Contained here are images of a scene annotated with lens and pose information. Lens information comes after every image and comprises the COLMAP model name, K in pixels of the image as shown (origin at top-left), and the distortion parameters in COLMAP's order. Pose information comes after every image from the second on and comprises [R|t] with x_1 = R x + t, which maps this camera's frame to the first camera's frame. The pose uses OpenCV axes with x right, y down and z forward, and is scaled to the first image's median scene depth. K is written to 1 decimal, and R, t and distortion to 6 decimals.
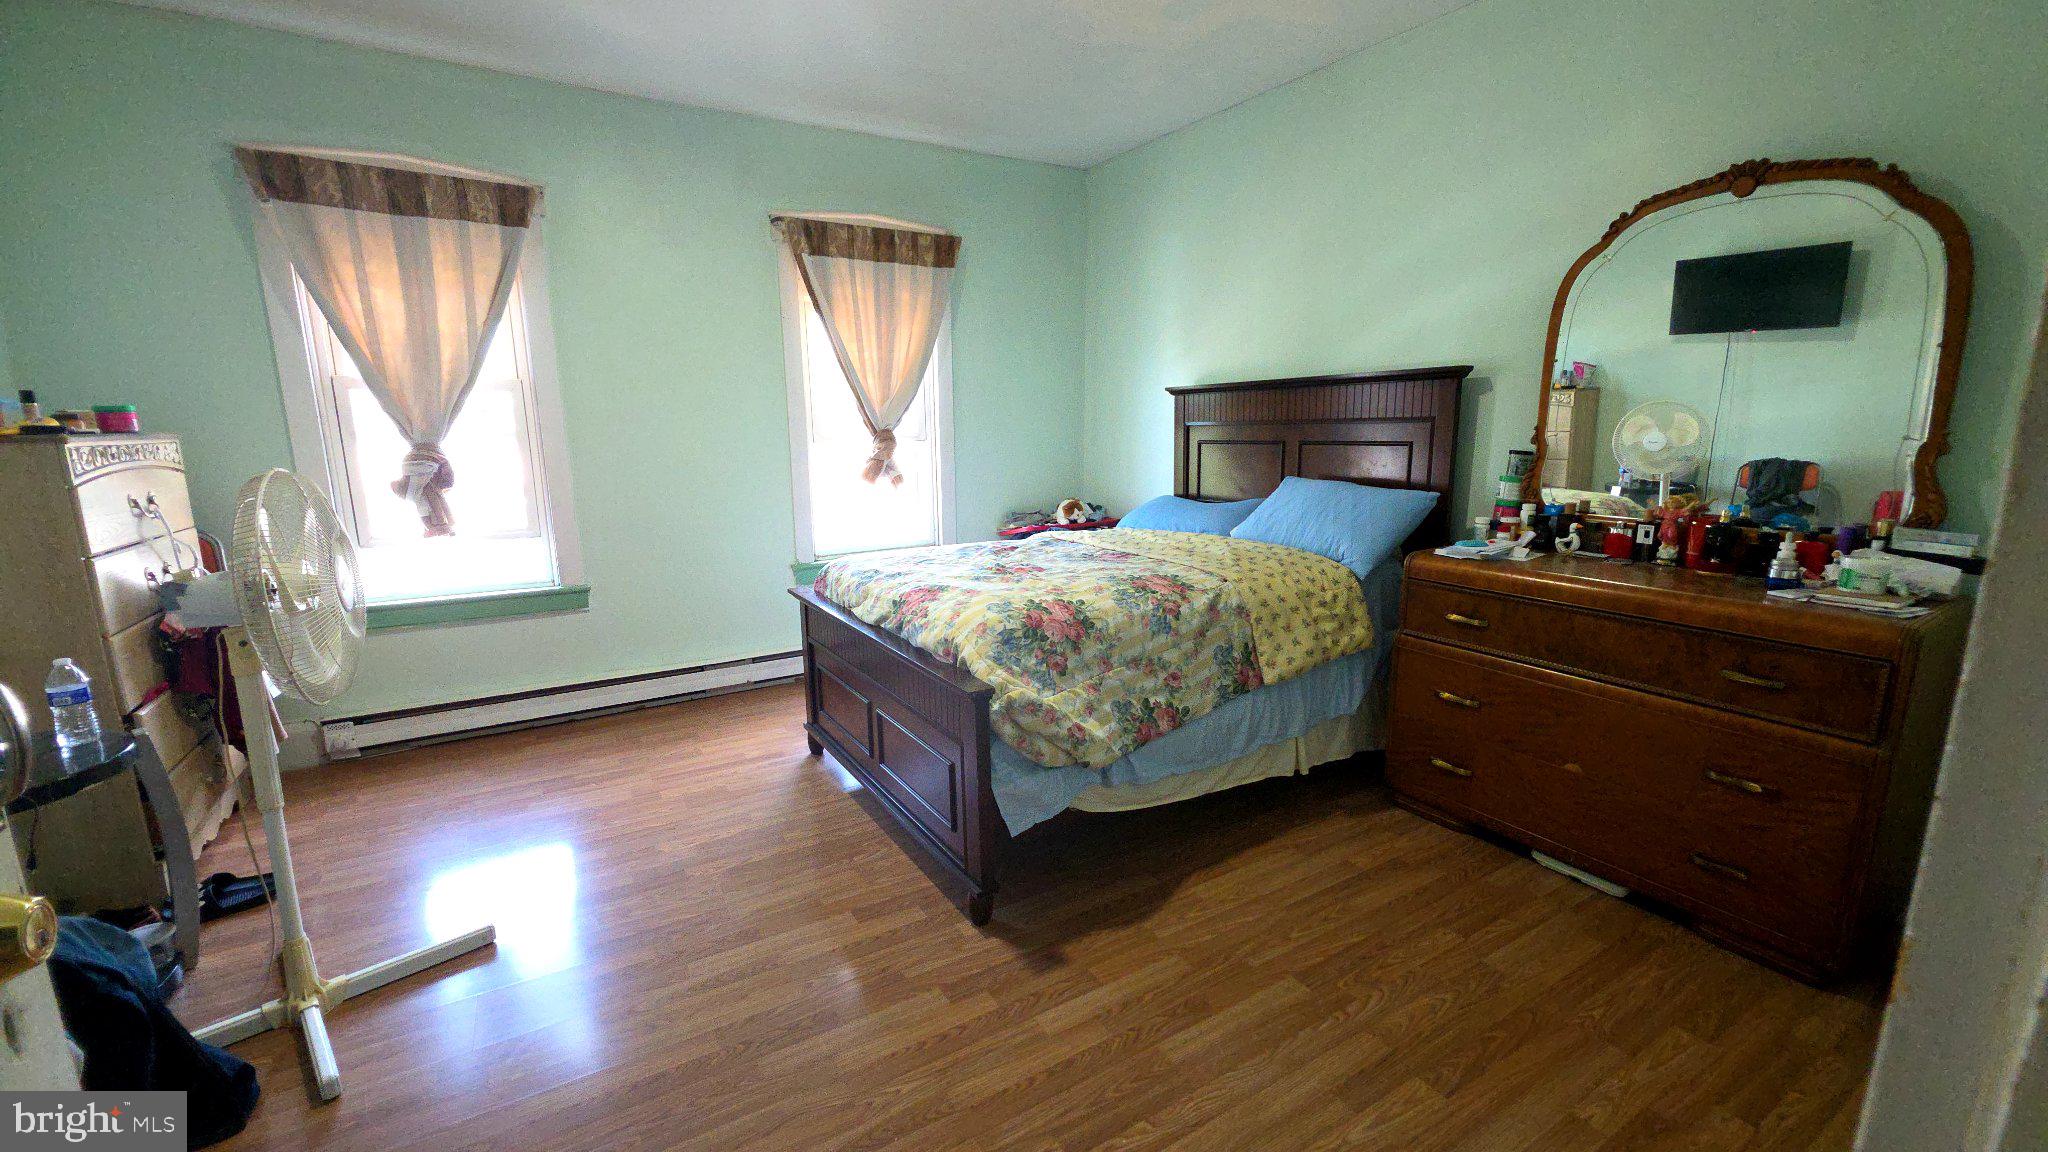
lens RADIAL K [[815.5, 0, 1027.0], [0, 815.5, 579.4], [0, 0, 1]] dist [-0.002017, -0.000397]
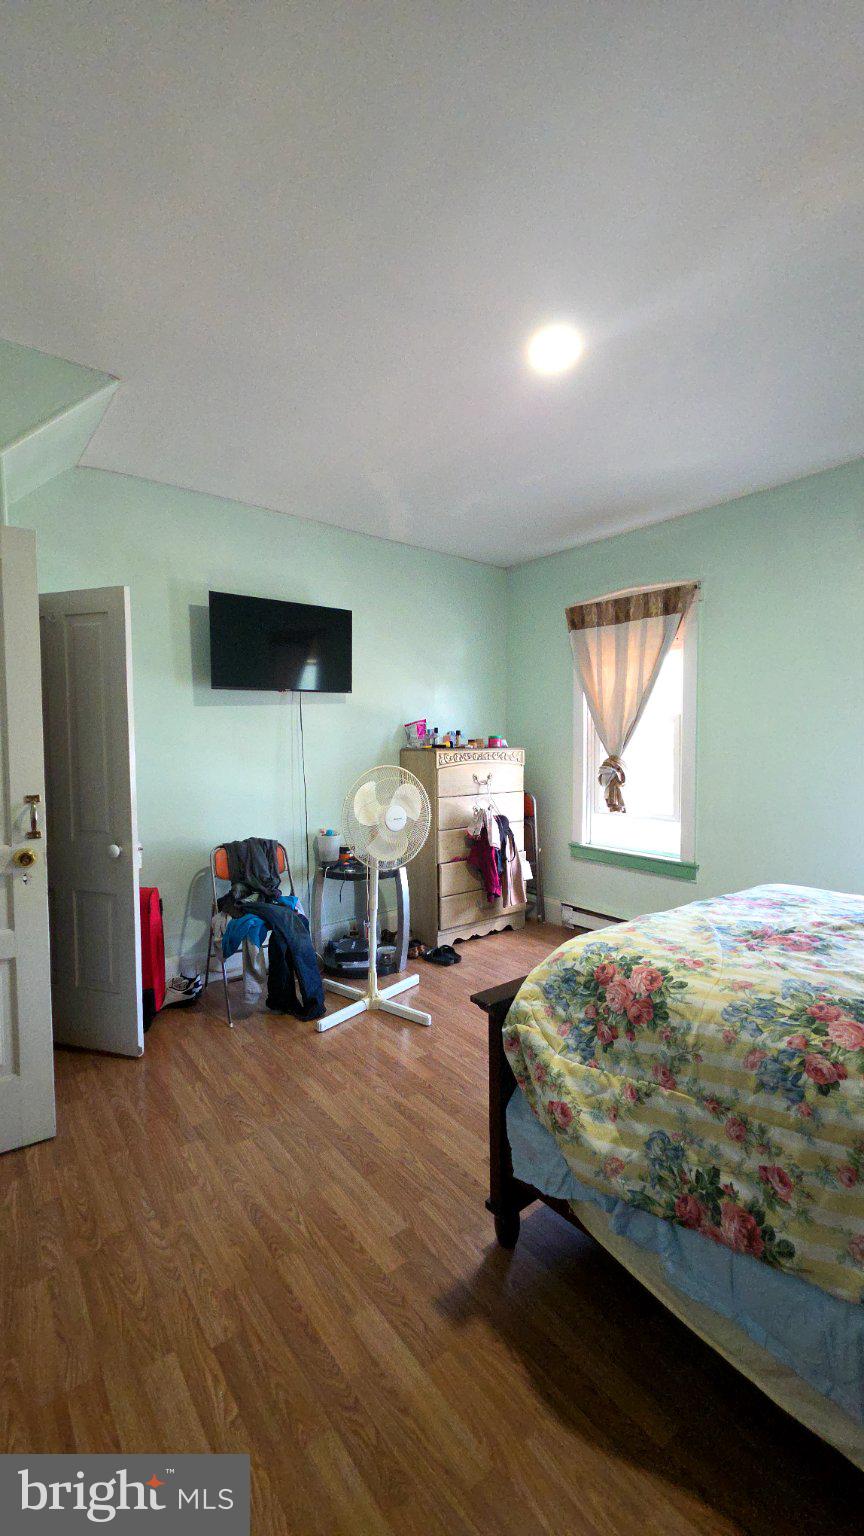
lens RADIAL K [[610.2, 0, 427.4], [0, 610.2, 765.0], [0, 0, 1]] dist [-0.001643, -0.000960]
pose [[0.111699, 0.046749, -0.992642, 0.592226], [-0.185696, 0.982280, 0.025365, -0.144518], [0.976238, 0.181497, 0.118400, 0.645673]]
